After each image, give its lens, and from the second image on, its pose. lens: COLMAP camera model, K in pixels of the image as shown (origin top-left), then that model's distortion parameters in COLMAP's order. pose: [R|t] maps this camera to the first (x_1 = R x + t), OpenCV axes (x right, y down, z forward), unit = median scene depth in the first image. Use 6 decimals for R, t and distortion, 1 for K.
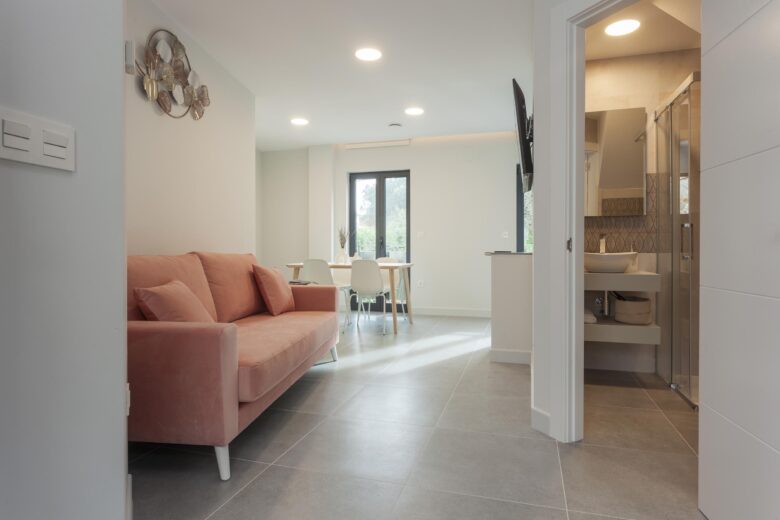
lens RADIAL K [[495.4, 0, 388.1], [0, 495.4, 254.7], [0, 0, 1]] dist [-0.002489, -0.000627]
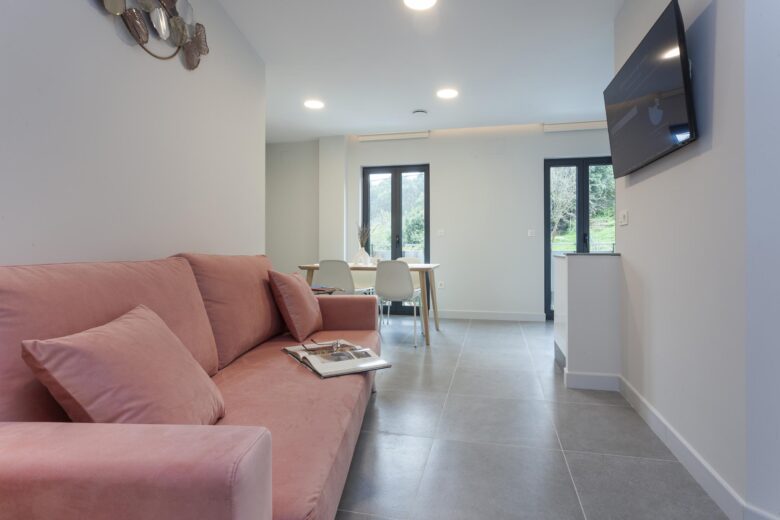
lens RADIAL K [[389.2, 0, 391.5], [0, 389.2, 244.1], [0, 0, 1]] dist [-0.001653, 0.000353]
pose [[0.995195, 0.000444, 0.097916, -0.131648], [0.001478, 0.999808, -0.019547, -0.006117], [-0.097906, 0.019598, 0.995003, 0.365212]]
